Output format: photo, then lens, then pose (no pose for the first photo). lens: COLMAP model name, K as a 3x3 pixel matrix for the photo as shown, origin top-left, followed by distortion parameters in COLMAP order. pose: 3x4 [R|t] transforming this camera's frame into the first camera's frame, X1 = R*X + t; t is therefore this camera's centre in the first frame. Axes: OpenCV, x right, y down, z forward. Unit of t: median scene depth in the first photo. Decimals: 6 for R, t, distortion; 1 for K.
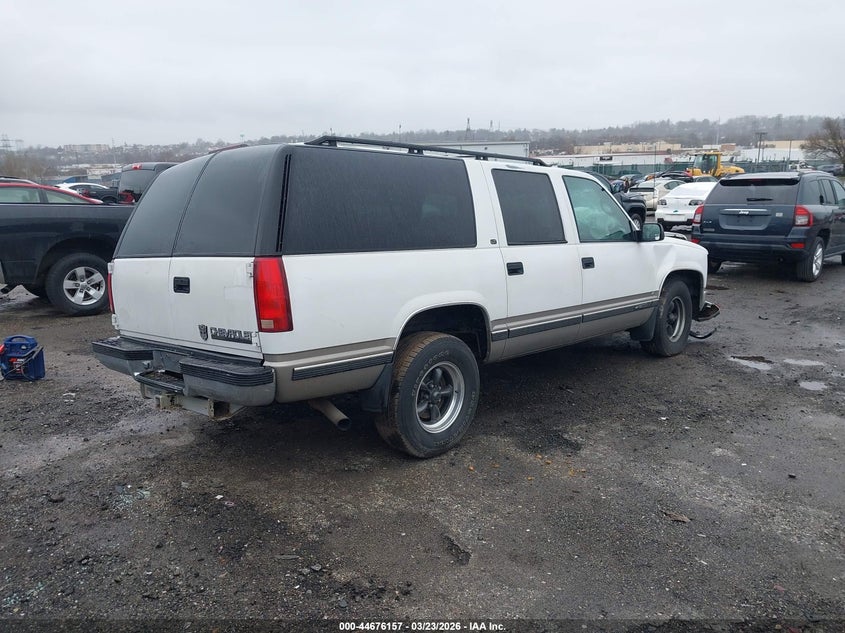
lens RADIAL K [[651.4, 0, 422.5], [0, 651.4, 316.5], [0, 0, 1]] dist [0.038311, -0.001047]
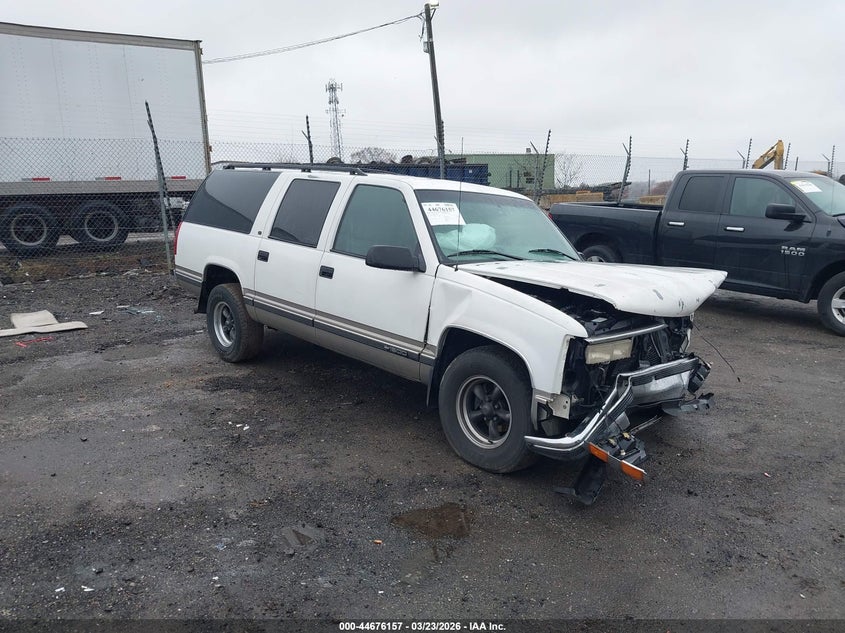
lens RADIAL K [[651.4, 0, 422.5], [0, 651.4, 316.5], [0, 0, 1]] dist [0.038311, -0.001047]
pose [[-0.053463, 0.187109, -0.980883, 1.378775], [-0.215558, 0.956966, 0.194296, -0.270234], [0.975026, 0.221825, -0.010830, 1.310714]]
